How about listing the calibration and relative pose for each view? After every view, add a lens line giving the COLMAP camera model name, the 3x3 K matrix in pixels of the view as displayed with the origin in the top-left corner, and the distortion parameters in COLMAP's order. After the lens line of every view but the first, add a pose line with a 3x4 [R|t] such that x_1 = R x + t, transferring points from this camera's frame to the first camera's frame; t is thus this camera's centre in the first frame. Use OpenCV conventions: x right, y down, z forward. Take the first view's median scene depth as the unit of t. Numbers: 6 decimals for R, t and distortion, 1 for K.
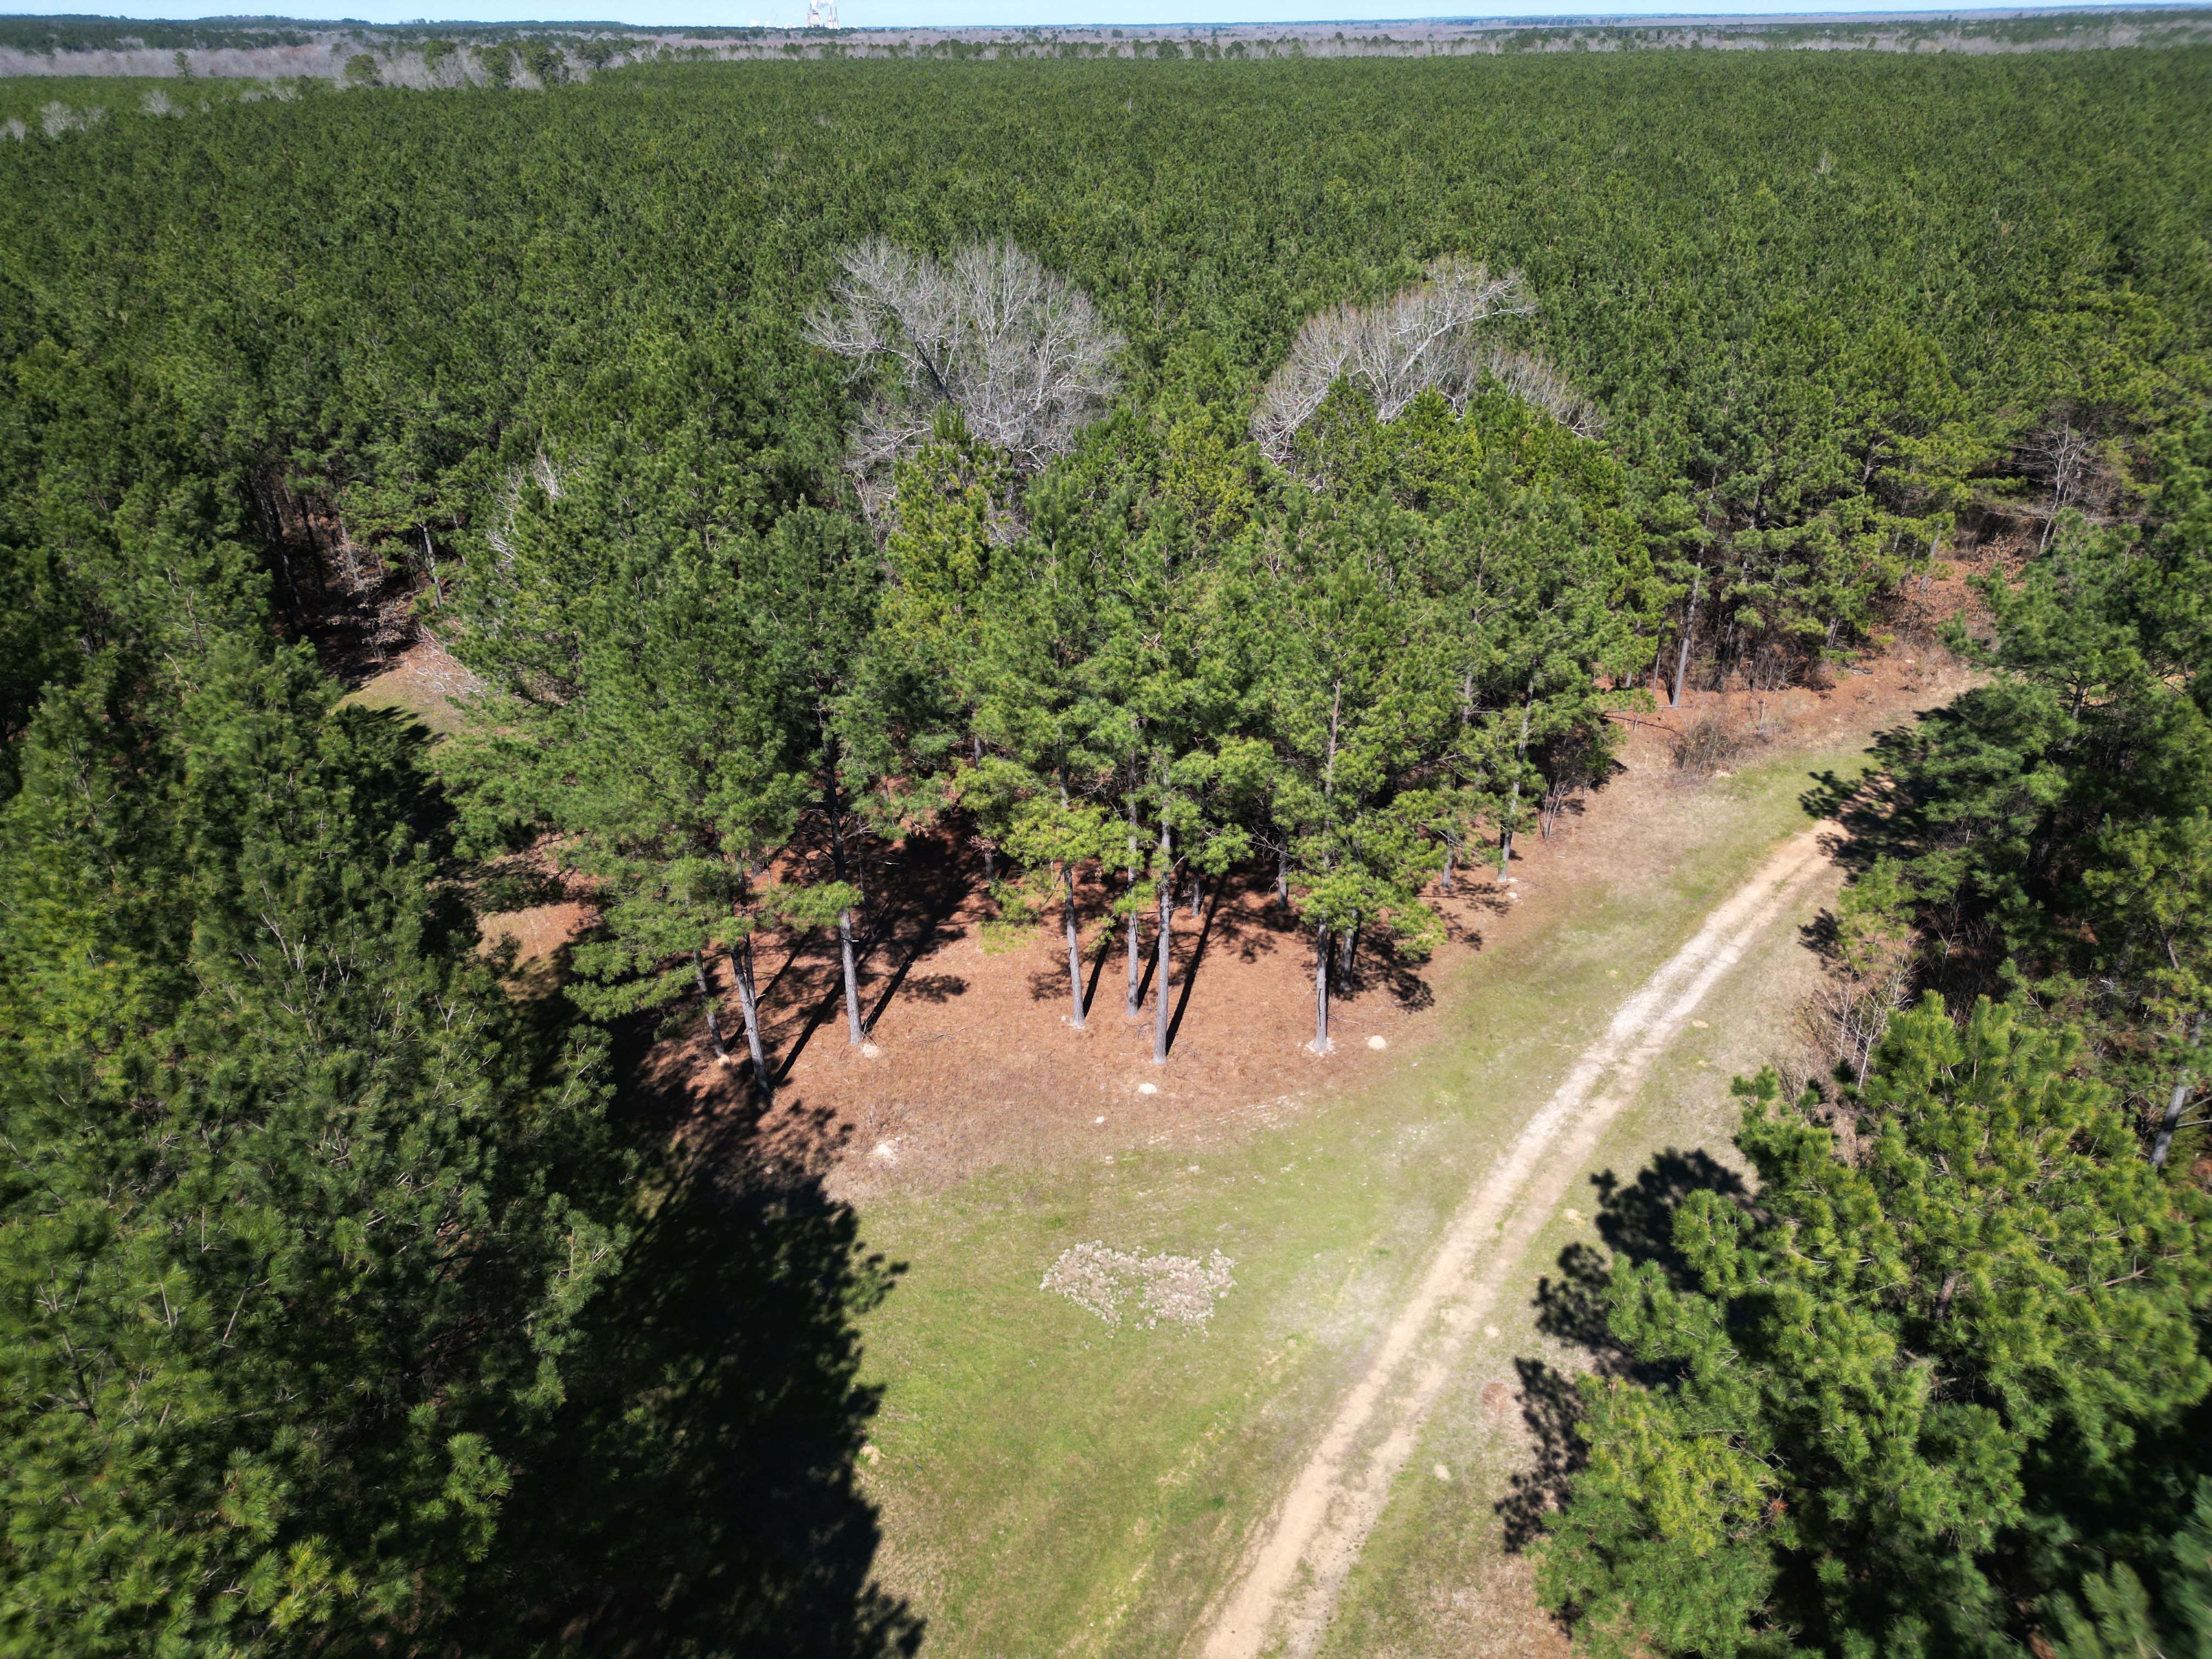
lens RADIAL K [[1517.4, 0, 1096.4], [0, 1517.4, 802.5], [0, 0, 1]] dist [0.056452, -0.055586]
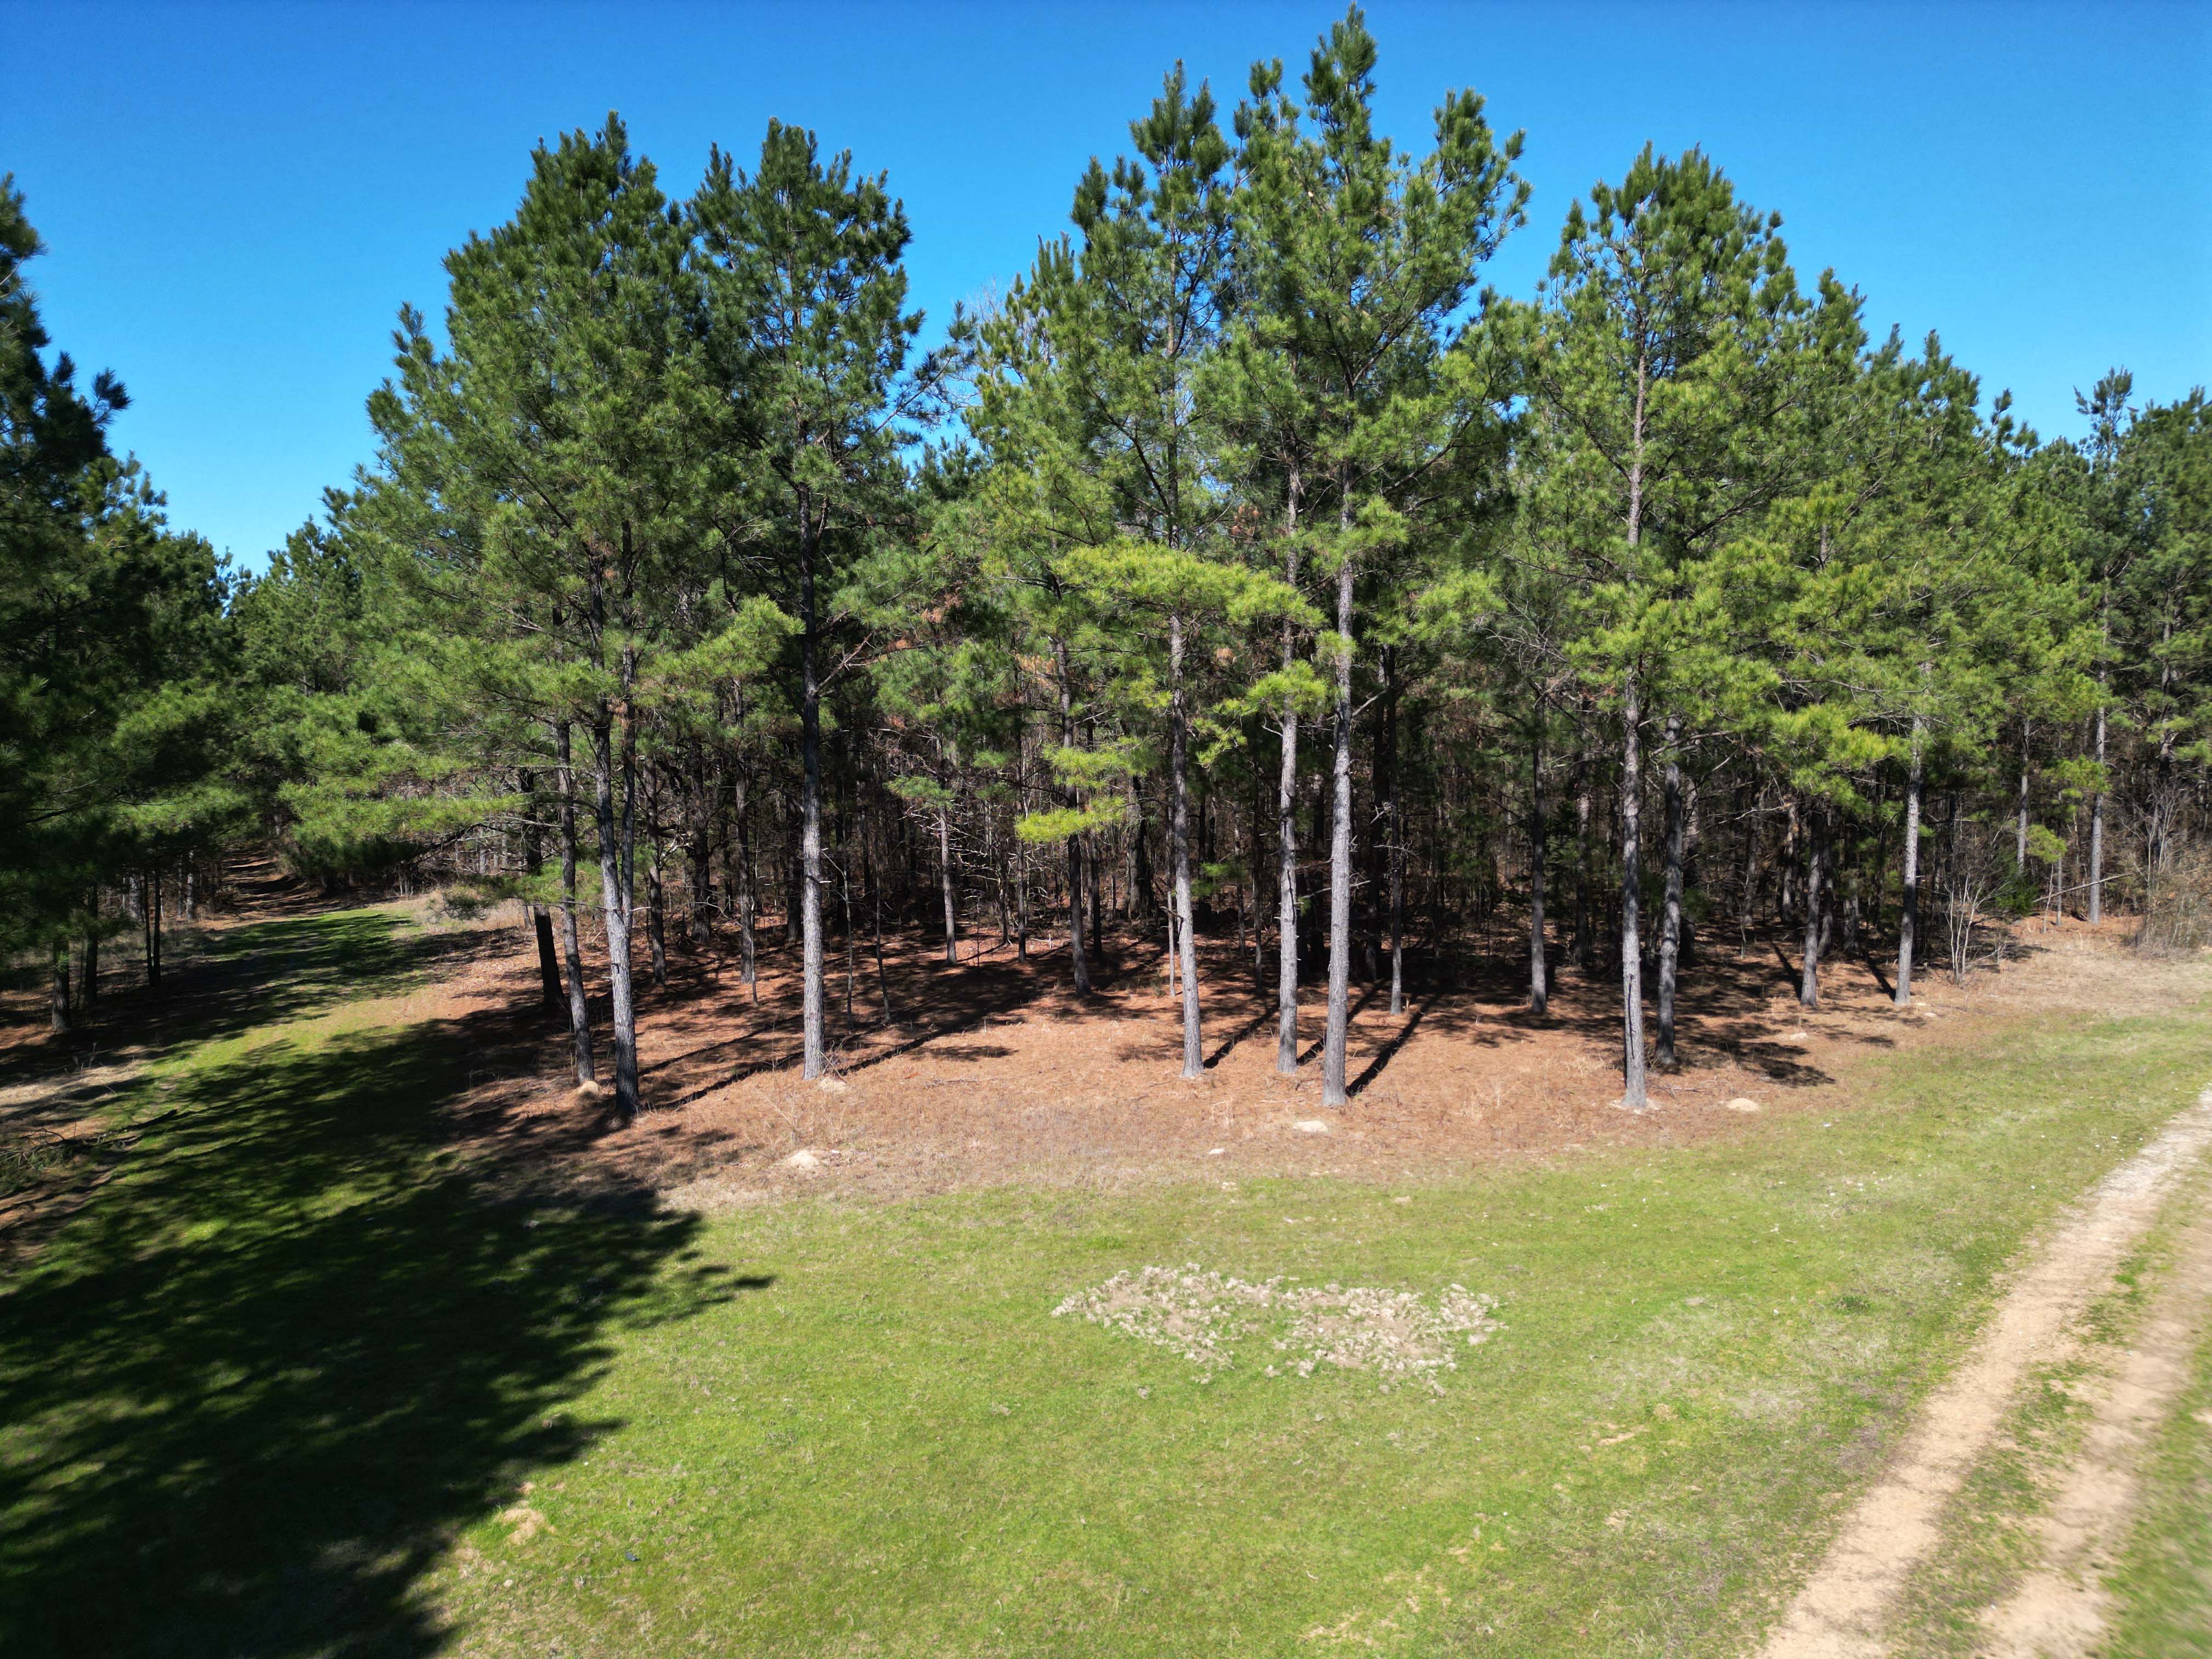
lens RADIAL K [[1517.4, 0, 1106.8], [0, 1517.4, 825.9], [0, 0, 1]] dist [0.056452, -0.055586]
pose [[0.992665, 0.020590, -0.119129, 0.025582], [-0.065277, 0.920687, -0.384805, 0.309209], [0.101757, 0.389759, 0.915278, 0.471309]]
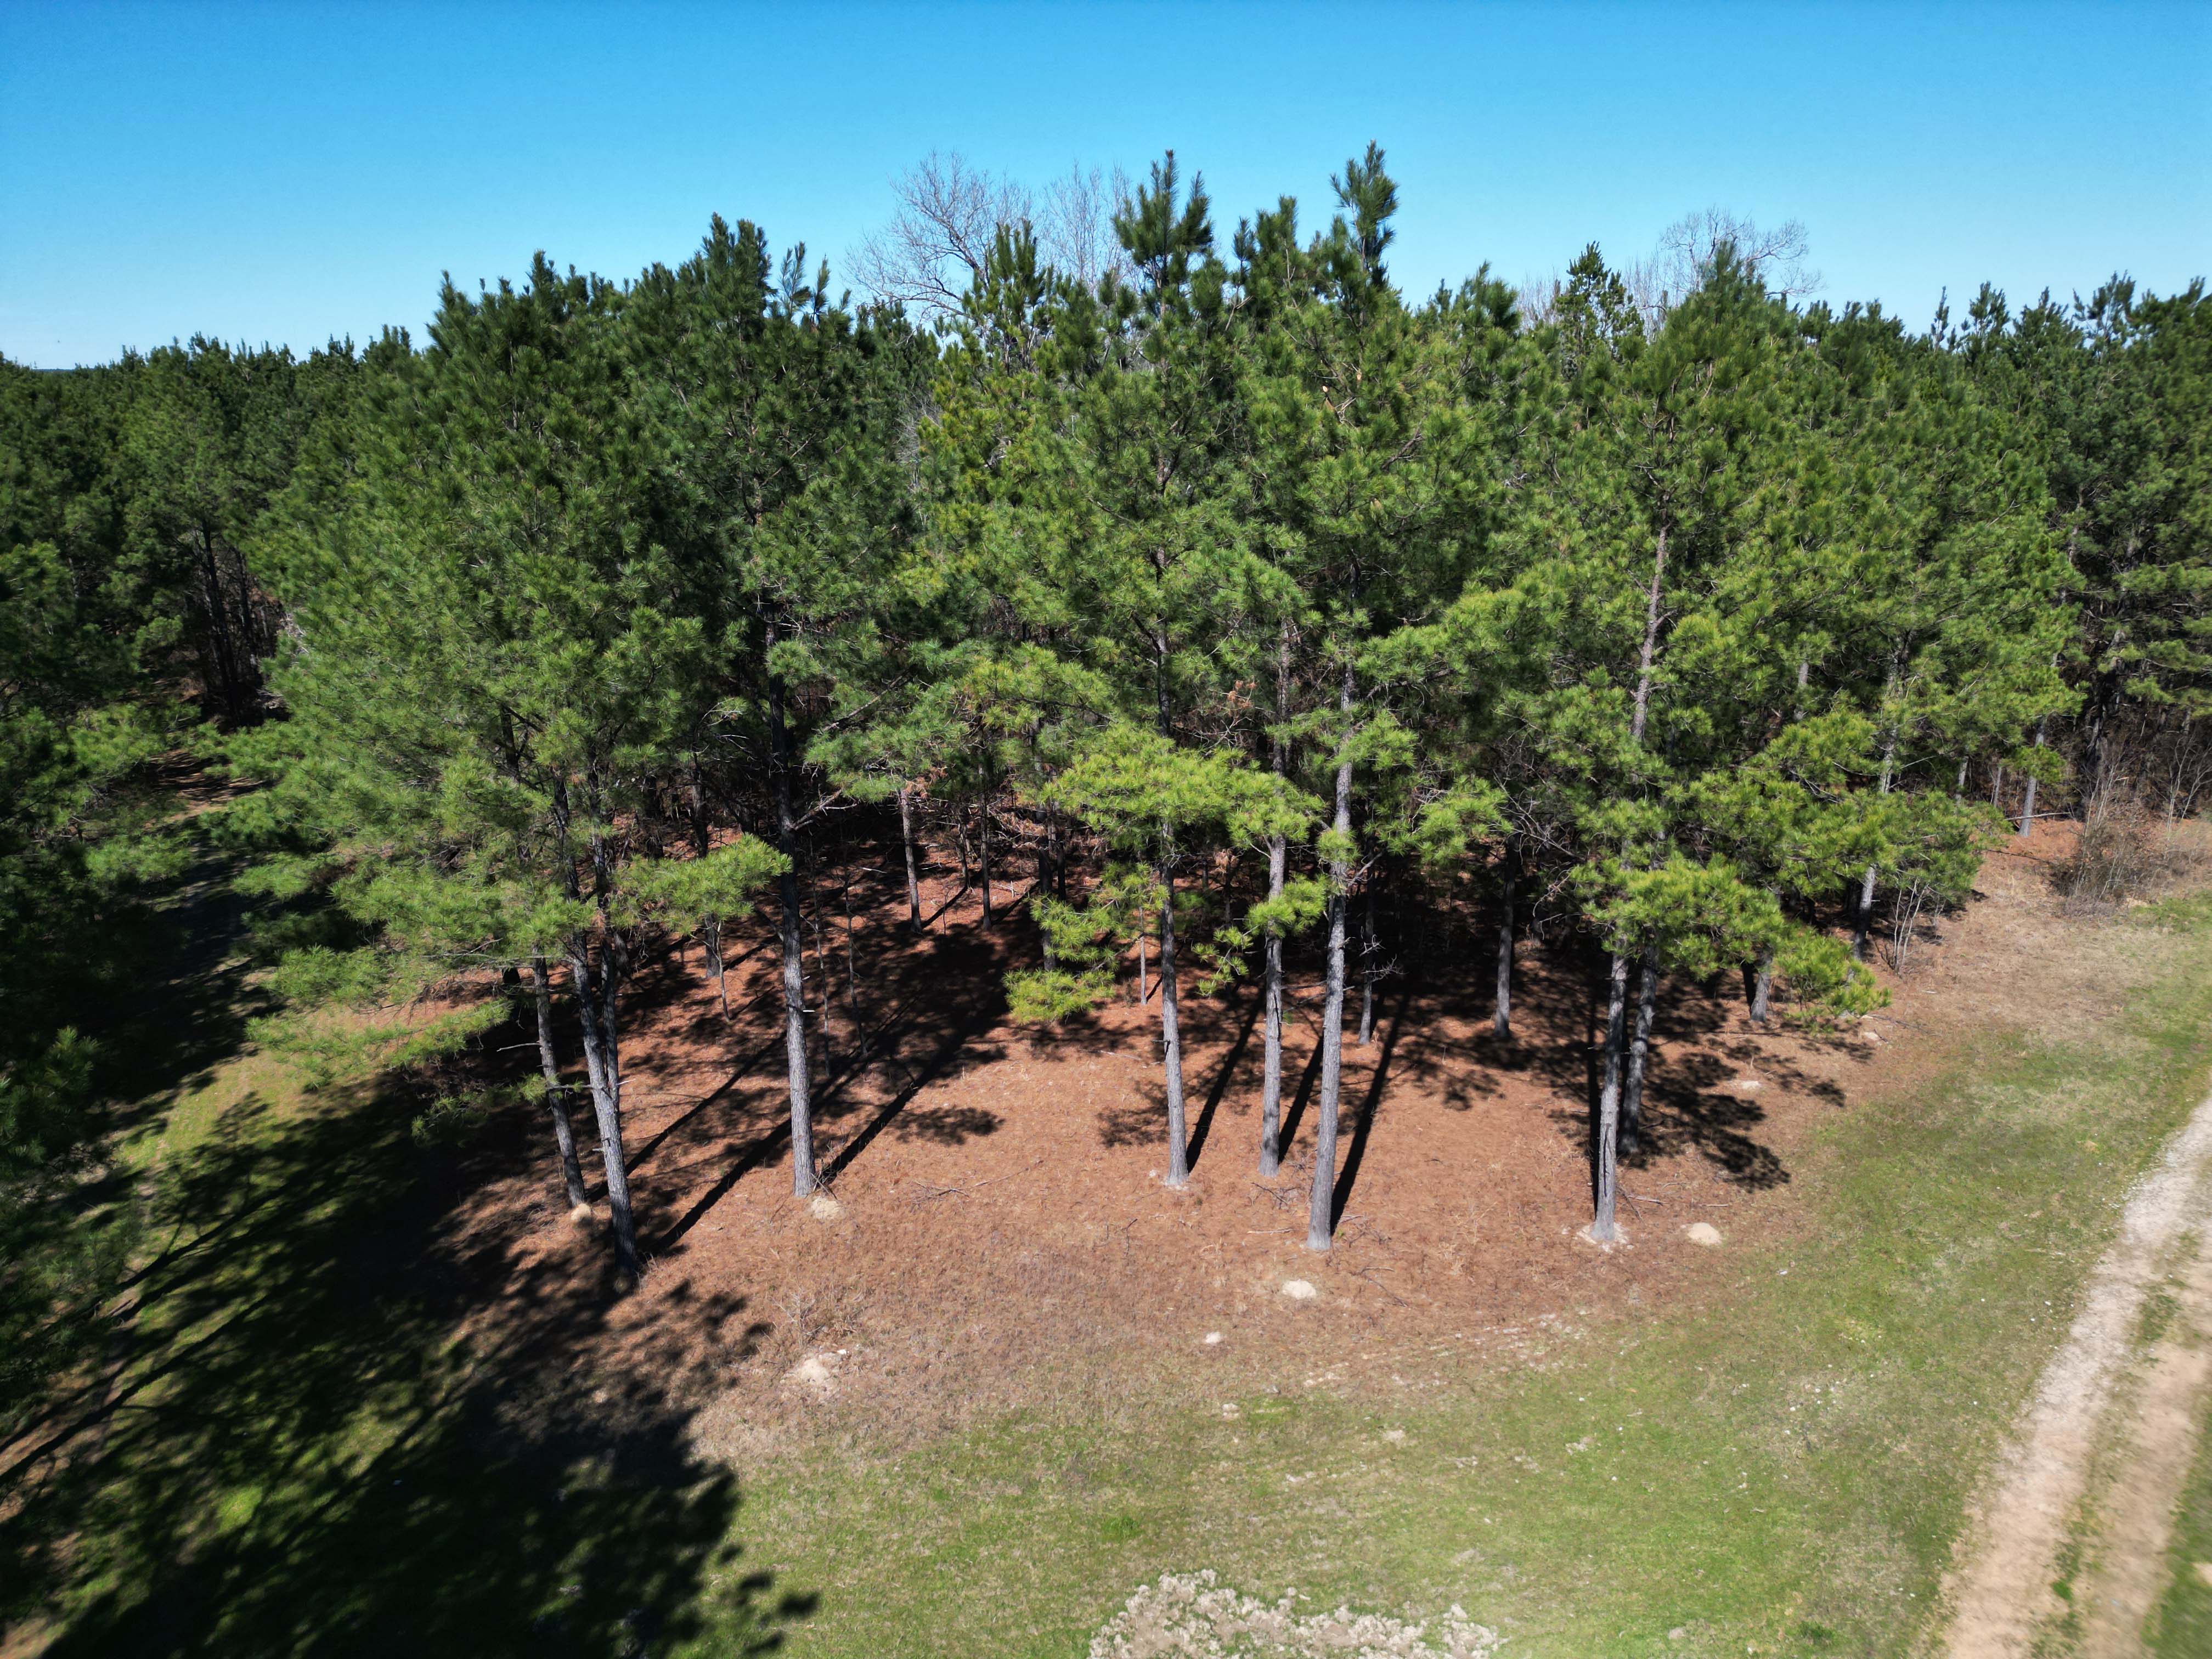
lens RADIAL K [[1517.4, 0, 1104.5], [0, 1517.4, 822.5], [0, 0, 1]] dist [0.056452, -0.055586]
pose [[0.997374, 0.028337, -0.066642, -0.005168], [-0.040154, 0.982237, -0.183298, 0.128768], [0.060265, 0.185493, 0.980796, 0.423564]]
